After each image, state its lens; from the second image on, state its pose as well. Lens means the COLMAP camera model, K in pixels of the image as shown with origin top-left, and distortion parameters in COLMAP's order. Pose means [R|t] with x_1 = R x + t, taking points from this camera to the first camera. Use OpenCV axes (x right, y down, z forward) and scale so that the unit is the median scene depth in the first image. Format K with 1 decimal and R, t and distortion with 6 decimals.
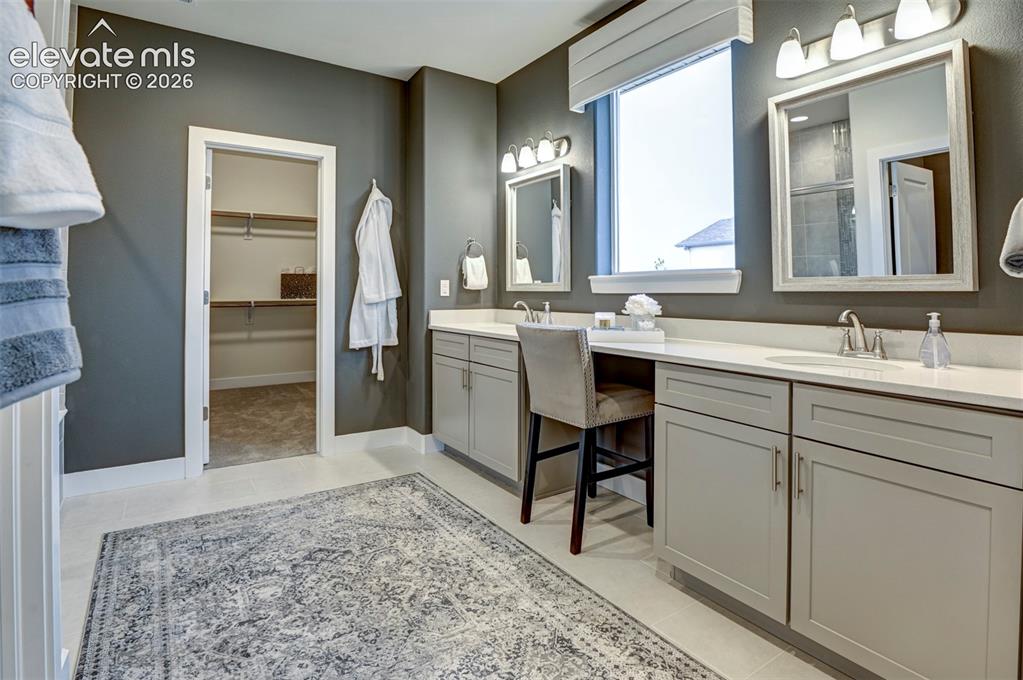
lens RADIAL K [[510.4, 0, 499.4], [0, 510.4, 286.2], [0, 0, 1]] dist [-0.025593, -0.001458]
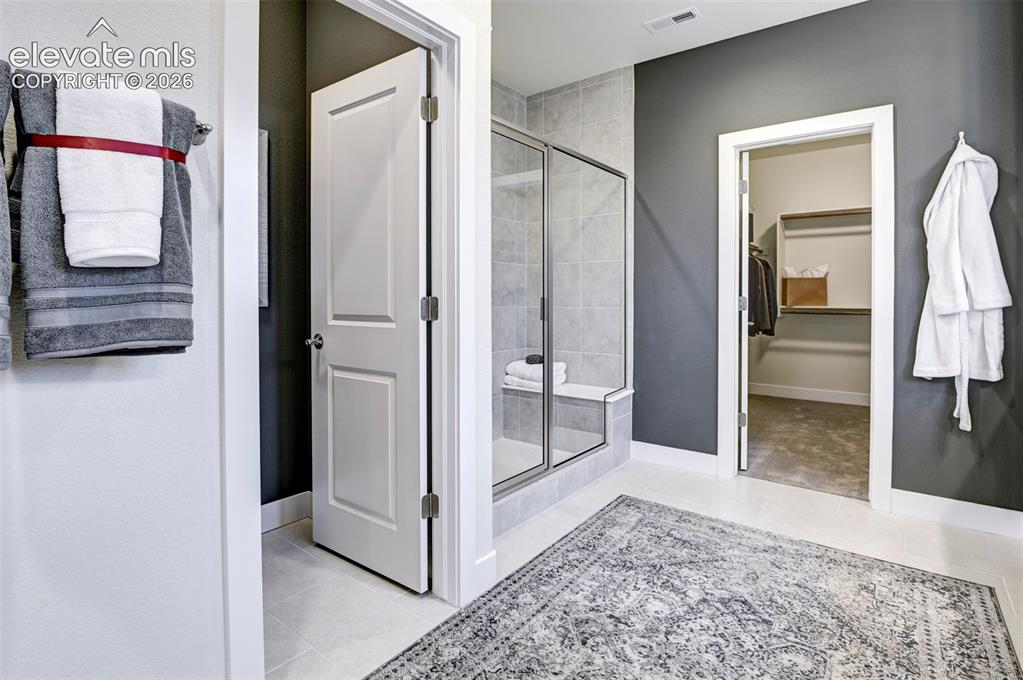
lens RADIAL K [[510.4, 0, 520.0], [0, 510.4, 302.5], [0, 0, 1]] dist [-0.025593, -0.001458]
pose [[0.339884, 0.012761, -0.940381, 0.298541], [0.005643, 0.999862, 0.015607, 0.003671], [0.940451, -0.010611, 0.339765, 0.355114]]
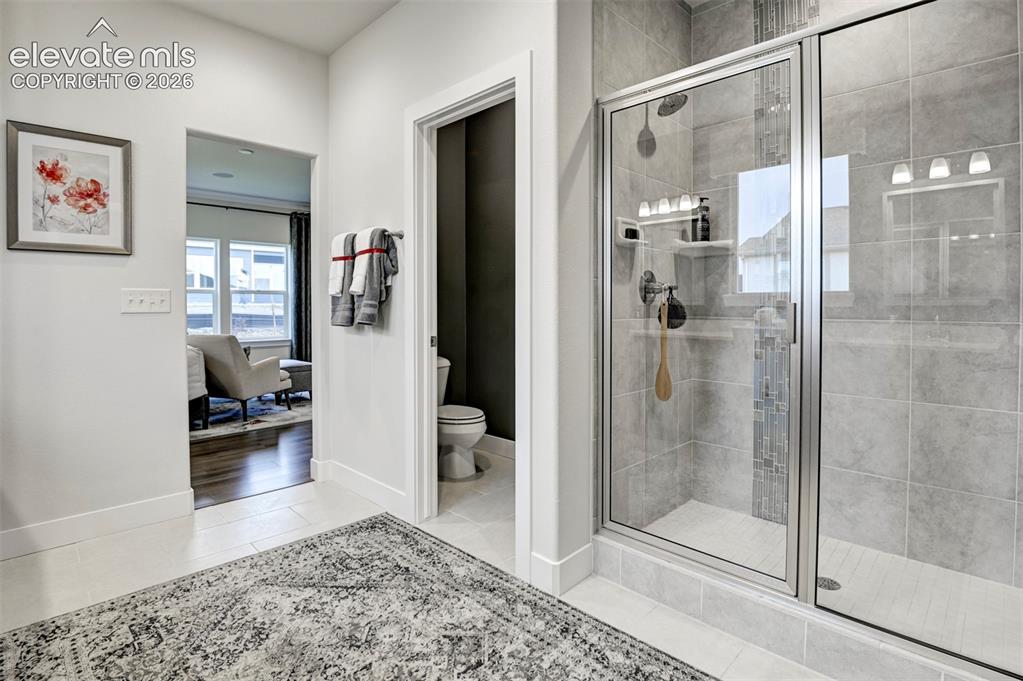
lens RADIAL K [[510.4, 0, 503.2], [0, 510.4, 314.2], [0, 0, 1]] dist [-0.025593, -0.001458]
pose [[-0.979607, 0.006239, -0.200827, -0.280636], [0.003949, 0.999923, 0.011802, 0.012465], [0.200885, 0.010769, -0.979556, 1.436315]]
